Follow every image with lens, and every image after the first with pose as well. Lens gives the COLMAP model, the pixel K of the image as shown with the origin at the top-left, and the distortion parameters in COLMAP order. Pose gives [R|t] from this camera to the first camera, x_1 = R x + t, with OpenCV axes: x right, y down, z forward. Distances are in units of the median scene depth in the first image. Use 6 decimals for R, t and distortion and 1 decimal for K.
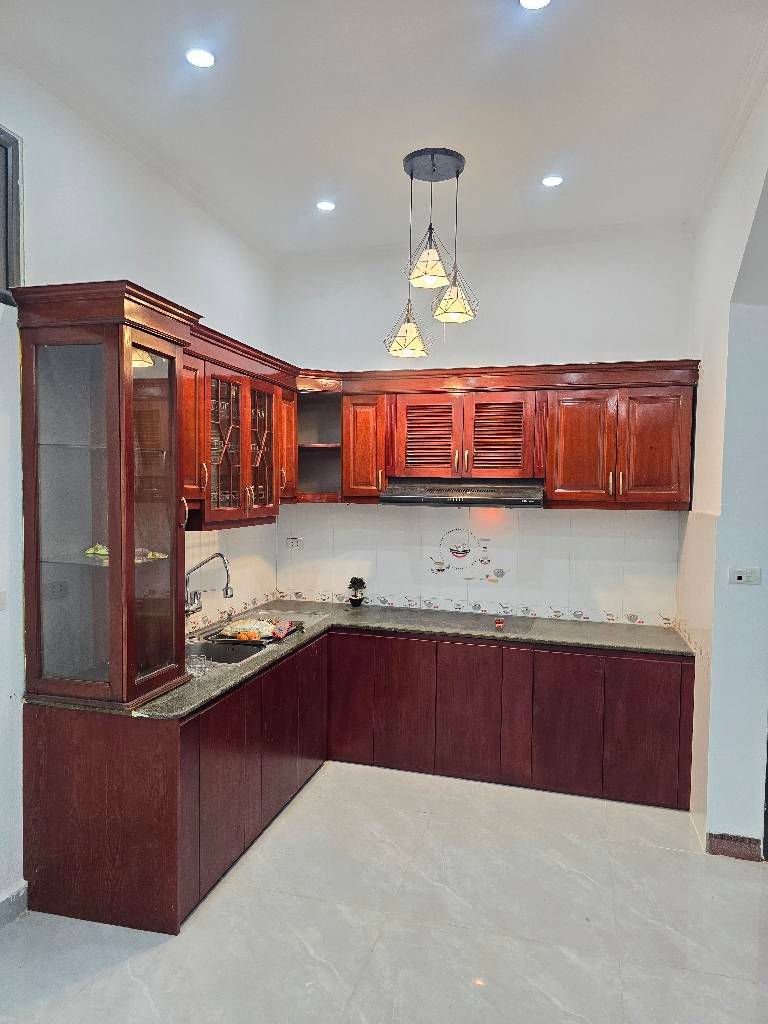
lens RADIAL K [[673.6, 0, 366.0], [0, 673.6, 513.5], [0, 0, 1]] dist [-0.000830, -0.001563]
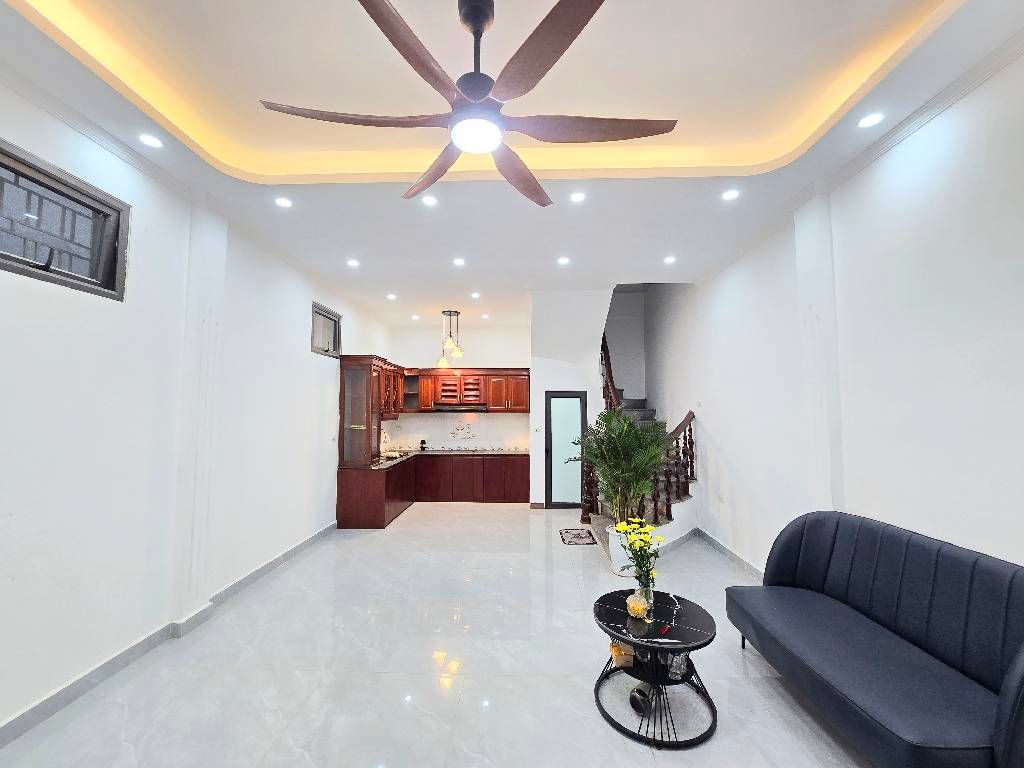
lens RADIAL K [[418.1, 0, 514.5], [0, 418.1, 379.6], [0, 0, 1]] dist [0.001559, 0.000302]
pose [[0.964088, 0.001367, 0.265581, -0.129329], [0.027641, 0.994040, -0.105456, 0.047520], [-0.264142, 0.109009, 0.958304, -0.935483]]
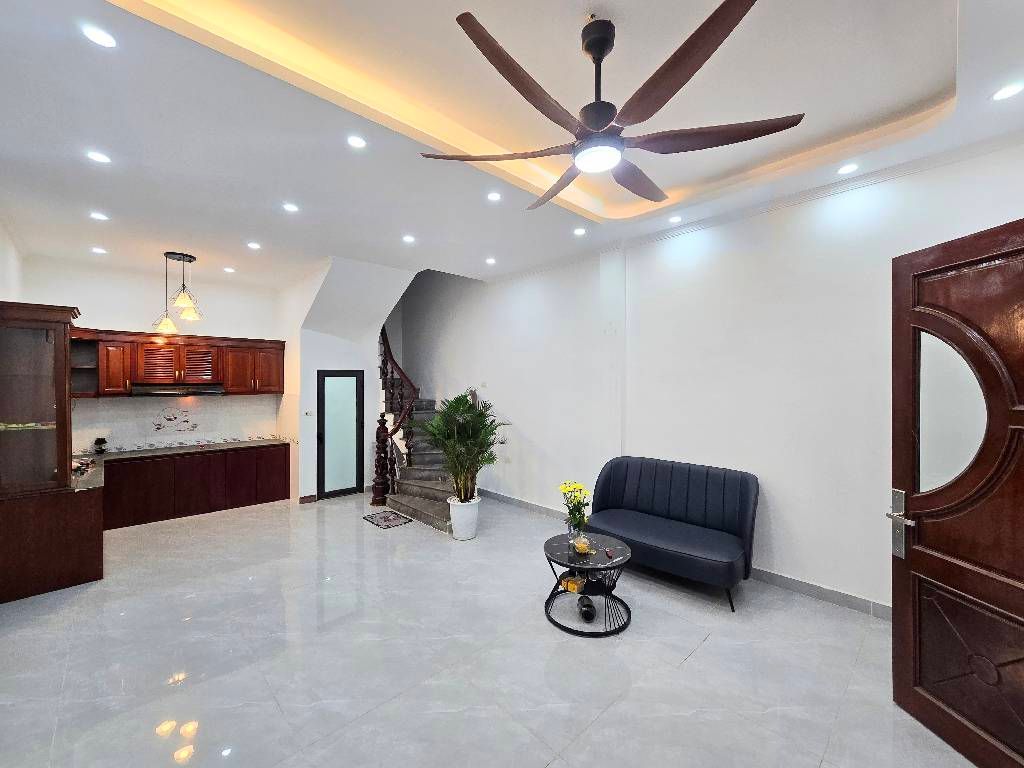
lens RADIAL K [[418.1, 0, 514.5], [0, 418.1, 379.6], [0, 0, 1]] dist [0.001559, 0.000302]
pose [[0.486039, -0.014601, 0.873815, -0.550362], [0.047220, 0.998839, -0.009575, -0.000646], [-0.872660, 0.045916, 0.486164, -0.661151]]
